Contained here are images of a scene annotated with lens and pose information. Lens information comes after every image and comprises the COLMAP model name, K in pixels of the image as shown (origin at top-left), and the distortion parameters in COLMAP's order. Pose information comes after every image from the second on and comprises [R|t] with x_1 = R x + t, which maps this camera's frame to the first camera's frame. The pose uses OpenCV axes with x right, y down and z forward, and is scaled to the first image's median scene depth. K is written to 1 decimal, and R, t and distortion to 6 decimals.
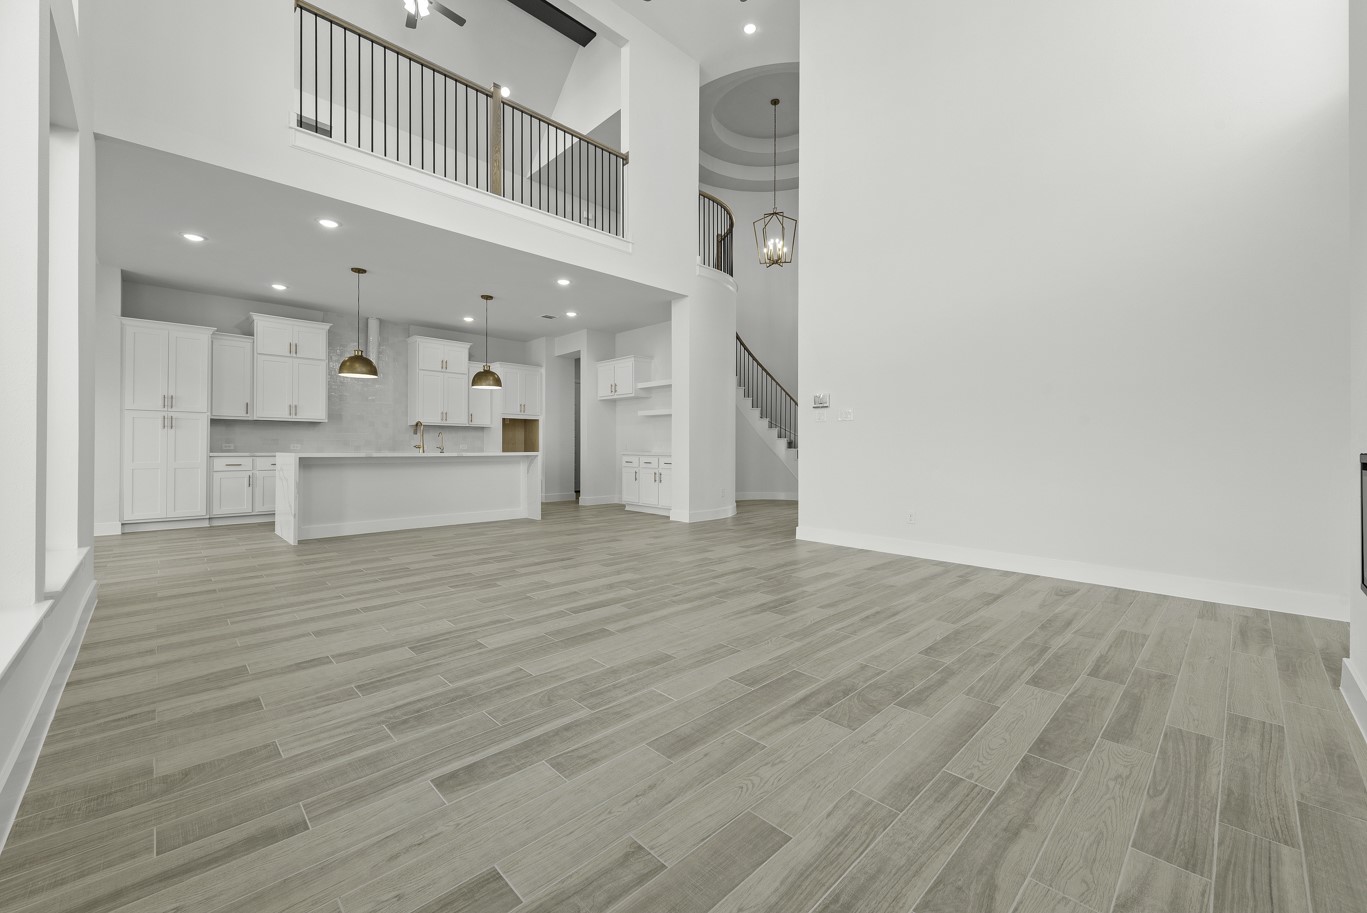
lens RADIAL K [[542.9, 0, 683.5], [0, 542.9, 456.5], [0, 0, 1]] dist [0.018903, -0.006736]
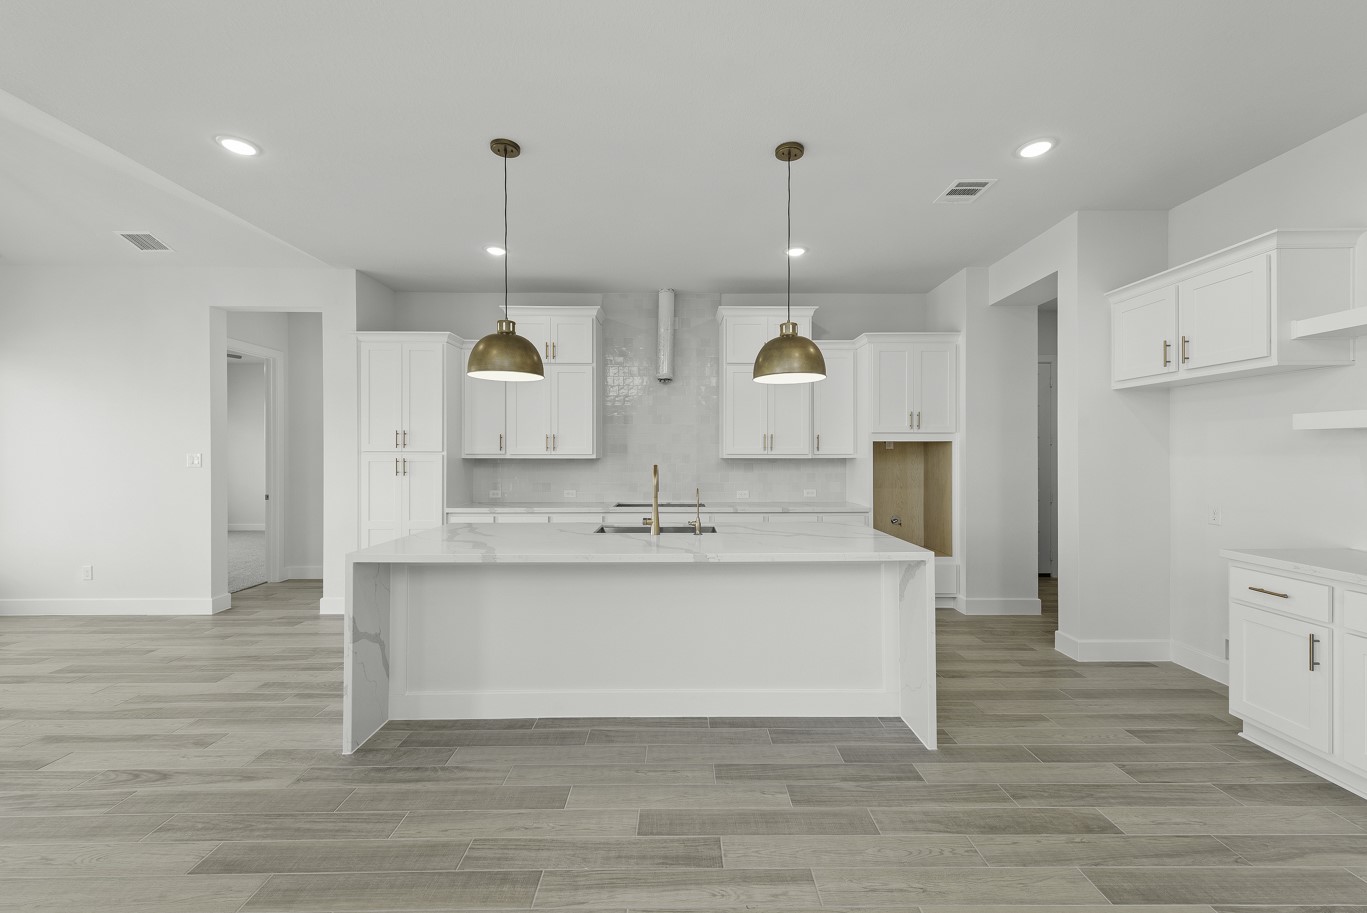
lens RADIAL K [[533.8, 0, 683.5], [0, 533.8, 456.5], [0, 0, 1]] dist [0.005859, -0.000288]
pose [[0.720247, -0.001025, -0.693717, -0.121848], [-0.009170, 0.999897, -0.010998, -0.053792], [0.693657, 0.014283, 0.720164, 0.556461]]
